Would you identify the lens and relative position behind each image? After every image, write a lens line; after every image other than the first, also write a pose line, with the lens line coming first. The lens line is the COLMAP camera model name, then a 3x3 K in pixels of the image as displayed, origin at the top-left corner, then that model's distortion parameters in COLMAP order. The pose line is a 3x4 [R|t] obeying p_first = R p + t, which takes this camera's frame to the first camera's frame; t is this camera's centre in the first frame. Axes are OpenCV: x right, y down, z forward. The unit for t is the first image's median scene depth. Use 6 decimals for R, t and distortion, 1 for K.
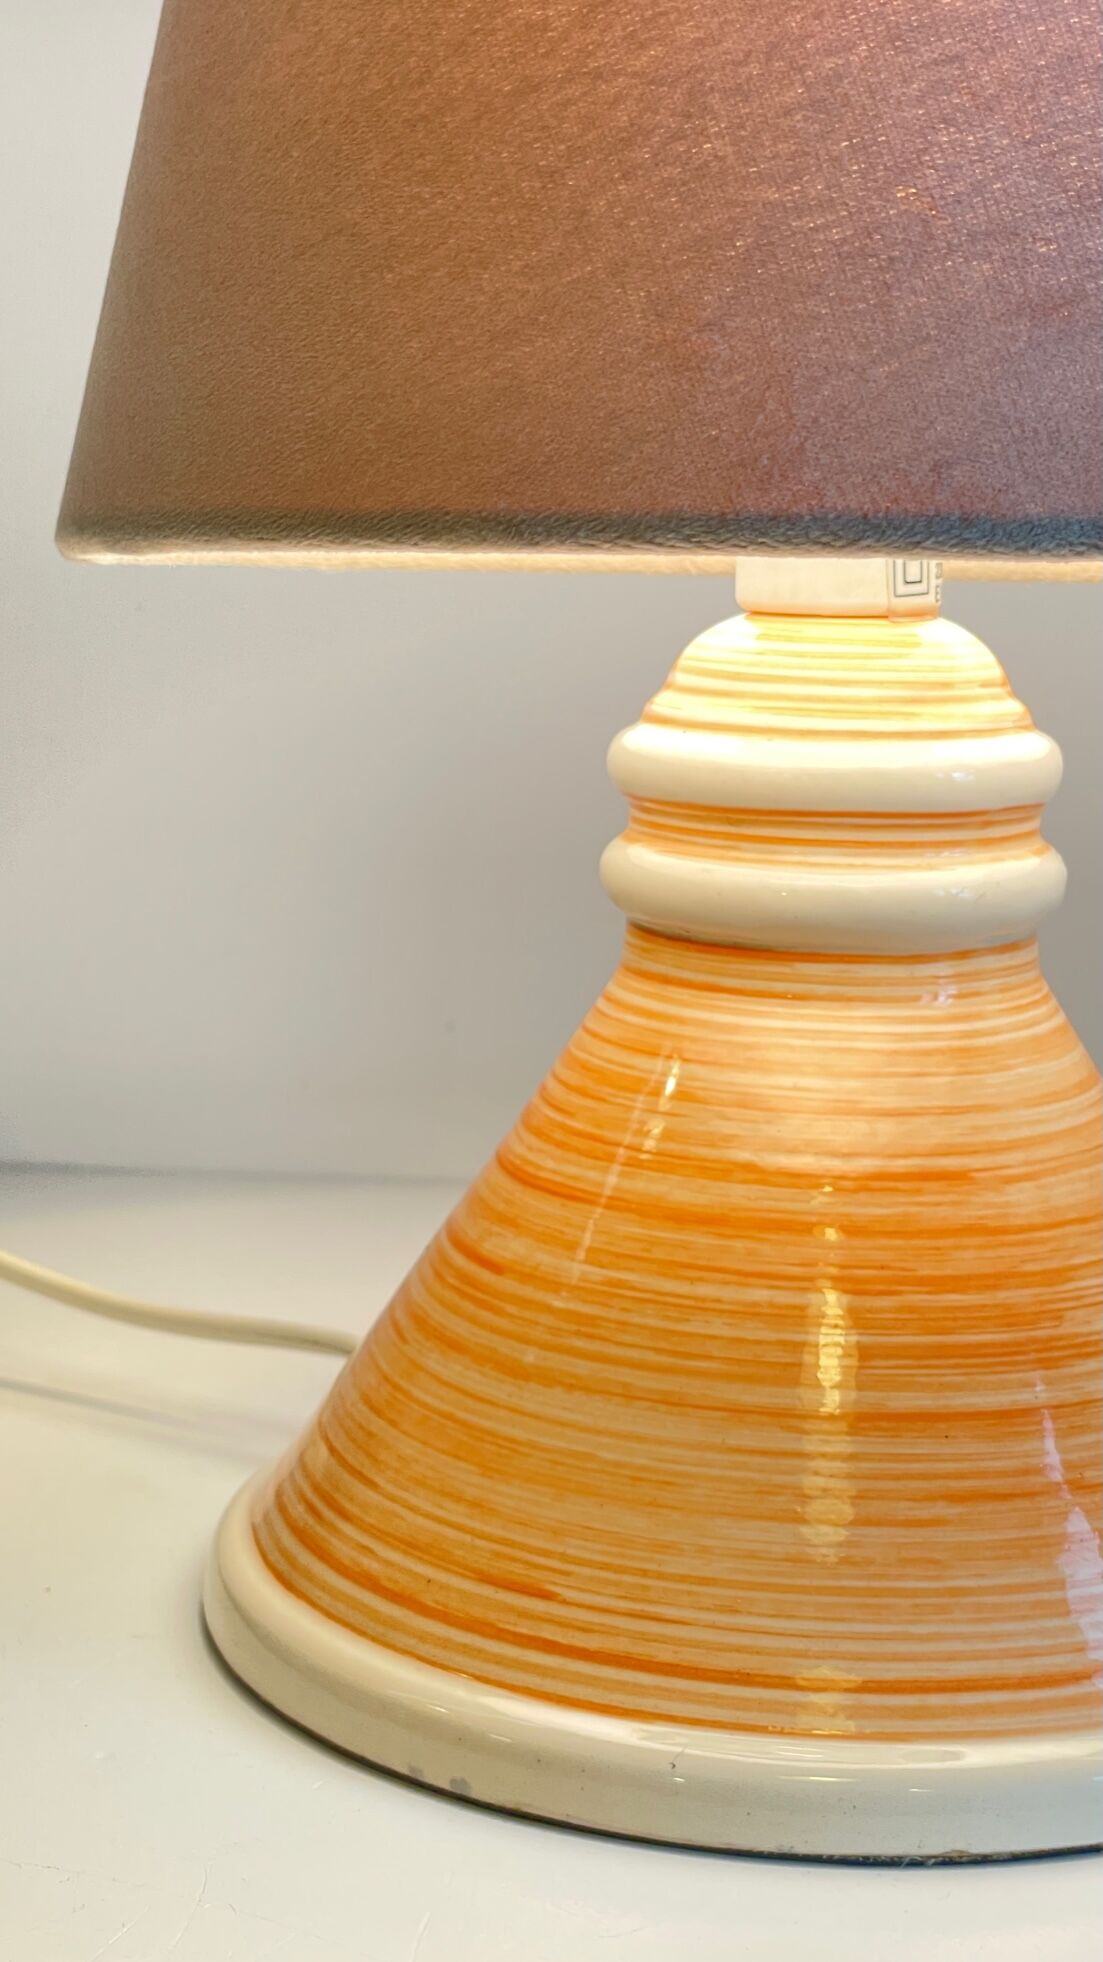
lens RADIAL K [[3095.7, 0, 556.8], [0, 3095.7, 989.3], [0, 0, 1]] dist [0.050265, 0.000000]
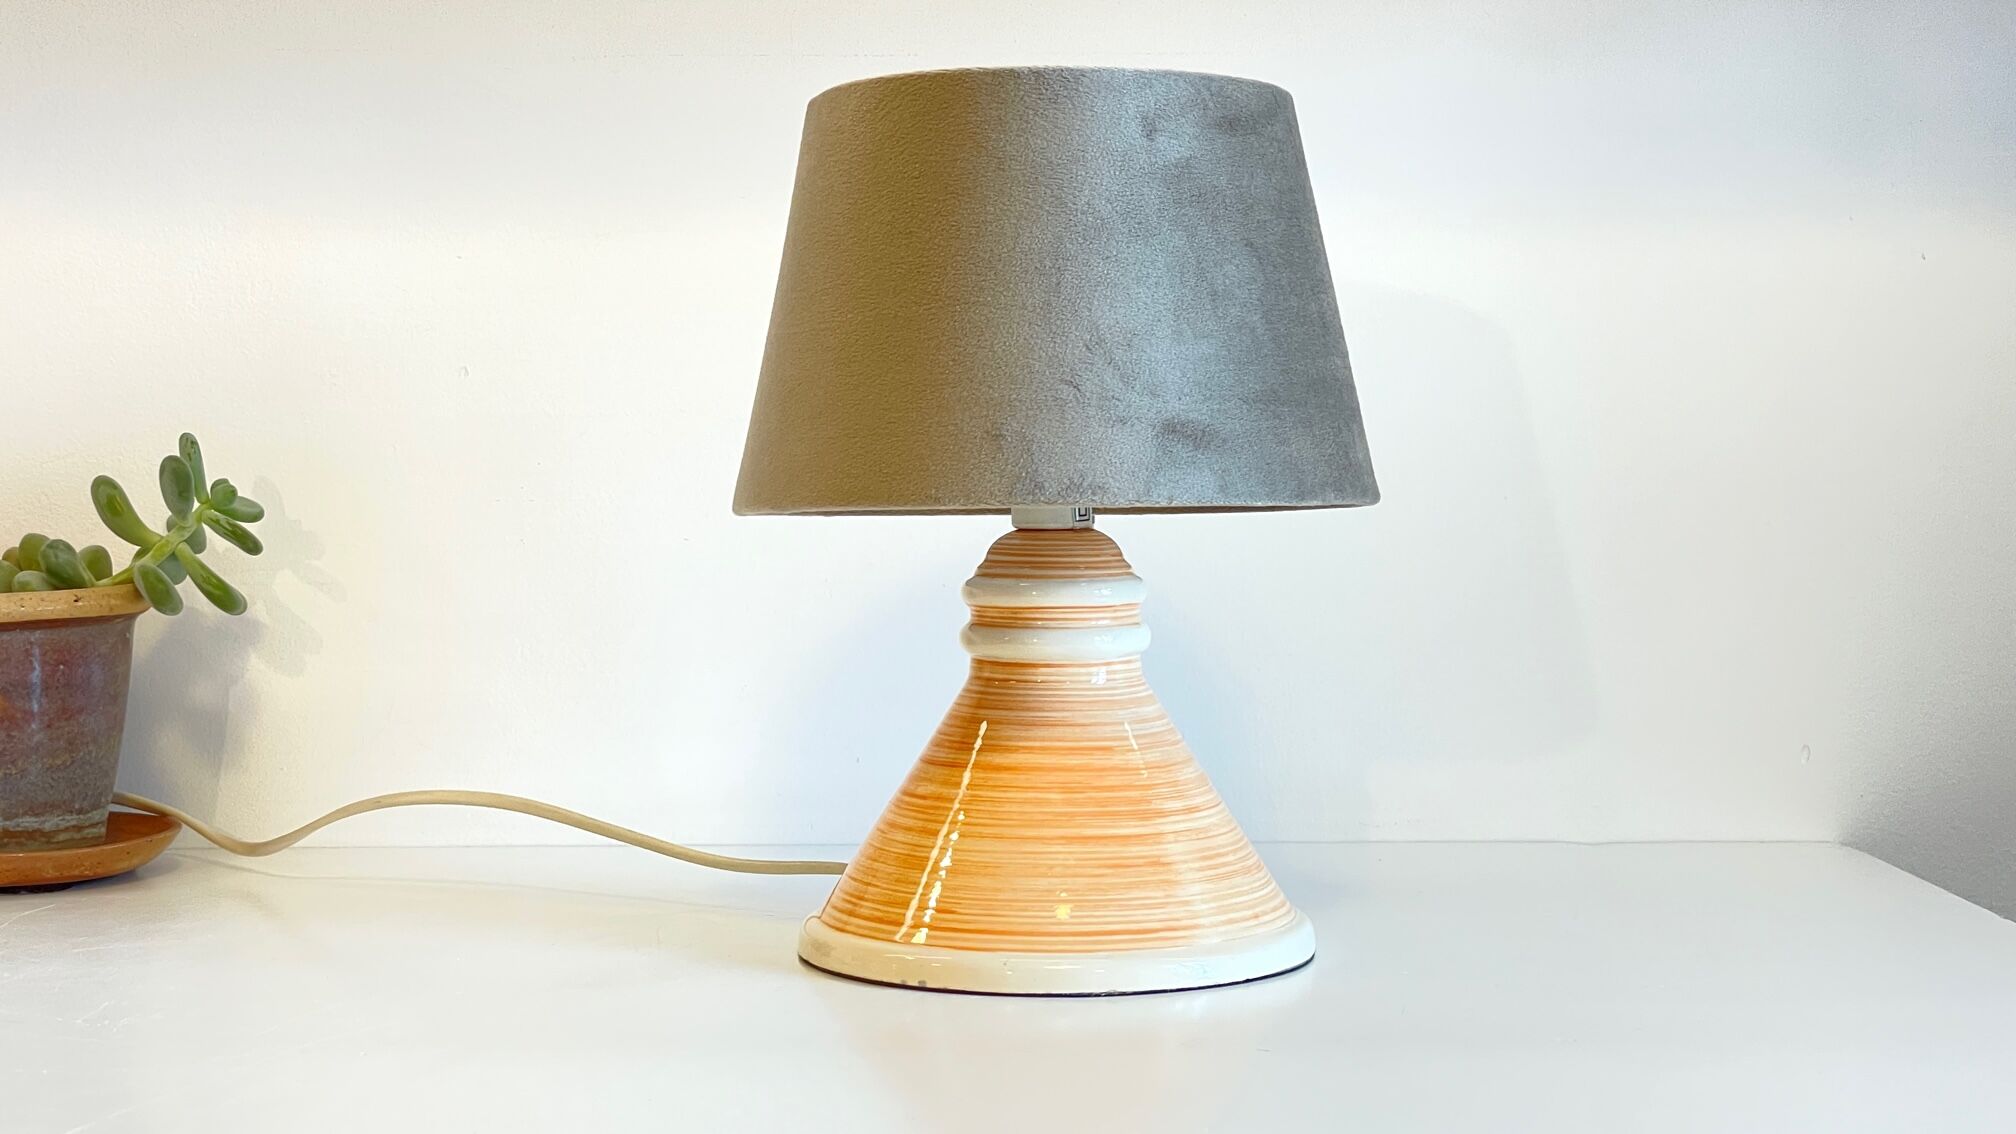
lens RADIAL K [[3180.9, 0, 992.9], [0, 3180.9, 548.6], [0, 0, 1]] dist [0.050265, 0.000000]
pose [[0.997273, -0.023263, 0.070043, -0.145305], [0.030978, 0.993319, -0.111164, 0.188710], [-0.066989, 0.113031, 0.991331, -1.619707]]
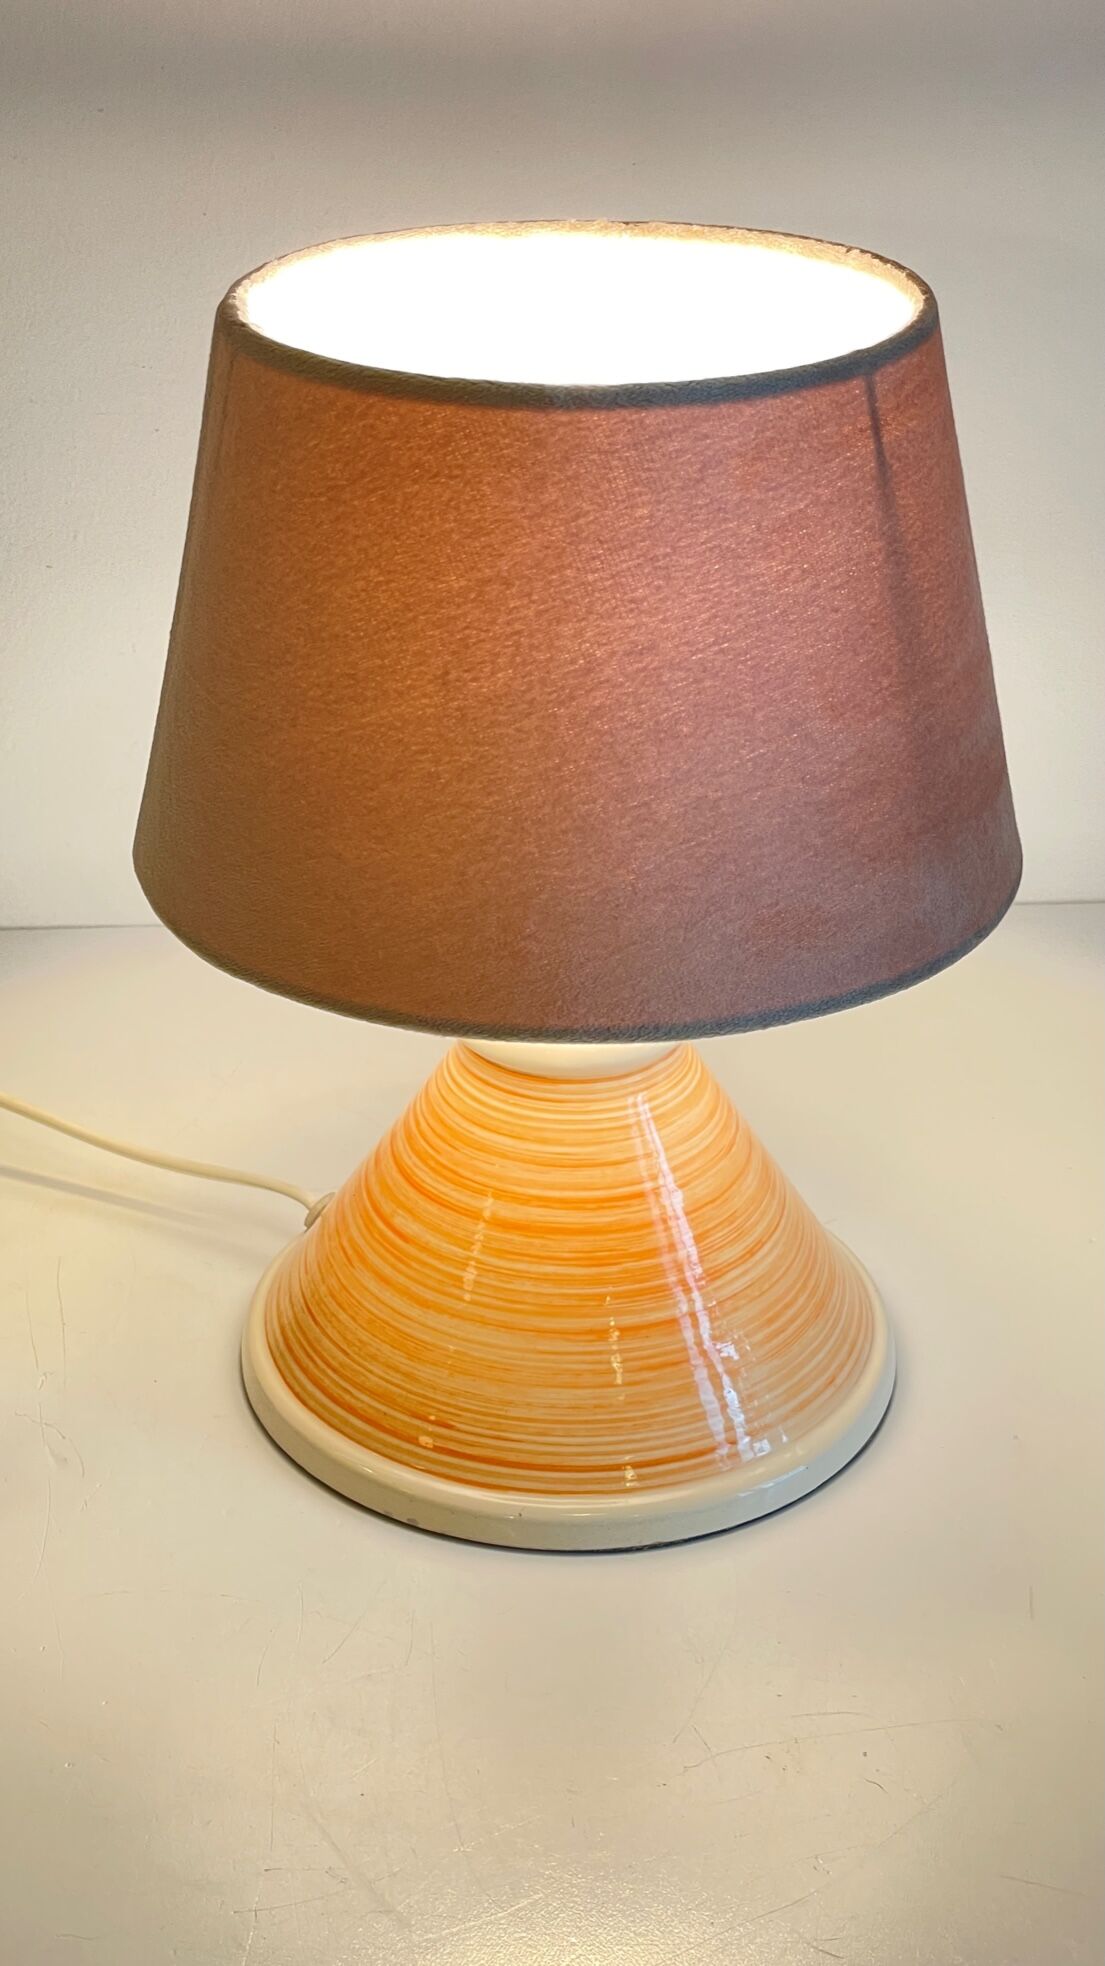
lens RADIAL K [[3102.1, 0, 549.8], [0, 3102.1, 968.5], [0, 0, 1]] dist [0.050265, 0.000000]
pose [[0.991136, -0.070097, 0.112856, -0.141429], [0.030069, 0.945792, 0.323377, -0.713773], [-0.129406, -0.317117, 0.939516, -0.771817]]
